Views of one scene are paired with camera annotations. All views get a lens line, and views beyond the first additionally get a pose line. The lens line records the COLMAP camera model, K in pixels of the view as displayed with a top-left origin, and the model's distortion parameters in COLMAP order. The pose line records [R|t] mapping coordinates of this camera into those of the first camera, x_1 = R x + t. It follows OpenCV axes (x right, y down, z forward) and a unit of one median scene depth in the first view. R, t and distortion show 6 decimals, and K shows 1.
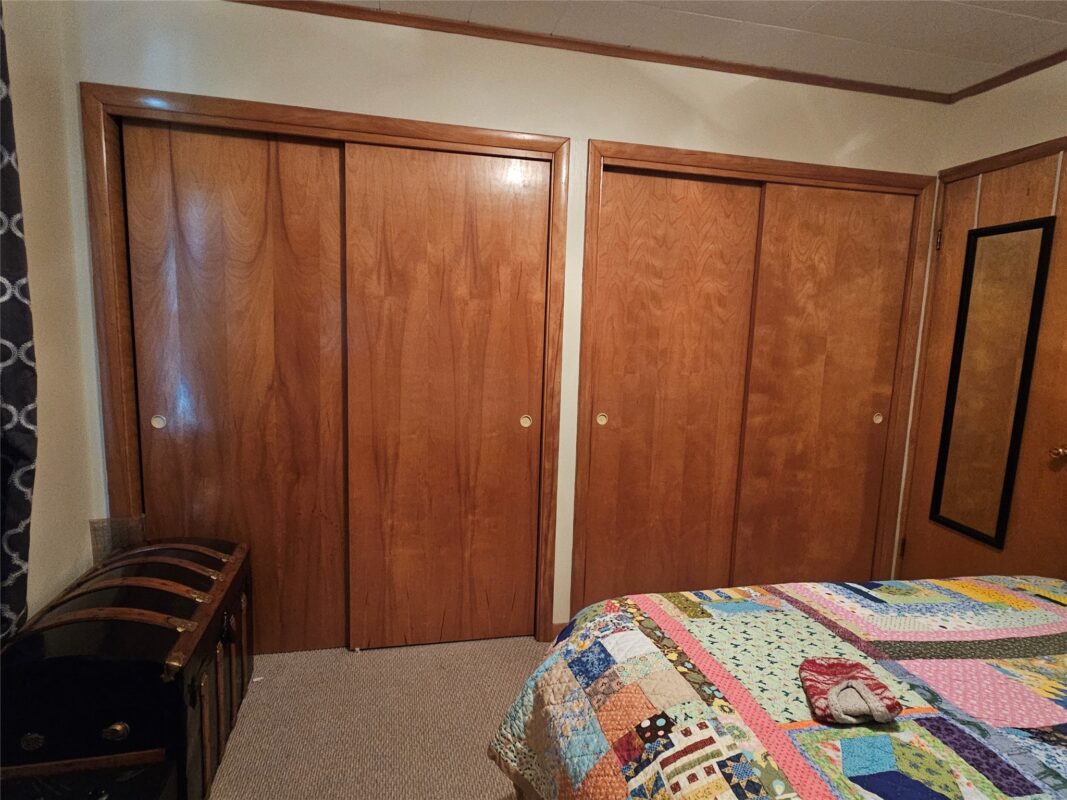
lens RADIAL K [[591.3, 0, 533.5], [0, 591.3, 400.0], [0, 0, 1]] dist [0.000412, 0.000004]
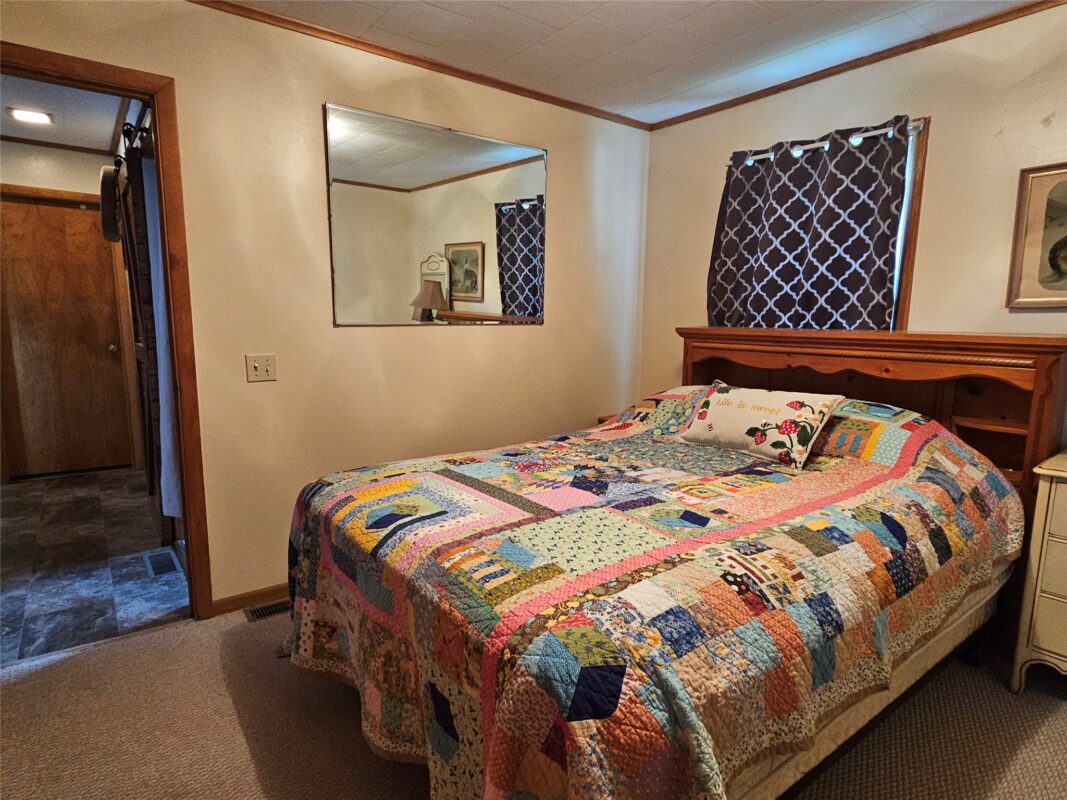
lens RADIAL K [[591.3, 0, 533.5], [0, 591.3, 400.0], [0, 0, 1]] dist [0.000412, 0.000004]
pose [[-0.404553, -0.162782, 0.899910, -0.717145], [0.091290, 0.971927, 0.216849, -0.156212], [-0.909947, 0.169880, -0.378336, 1.829284]]
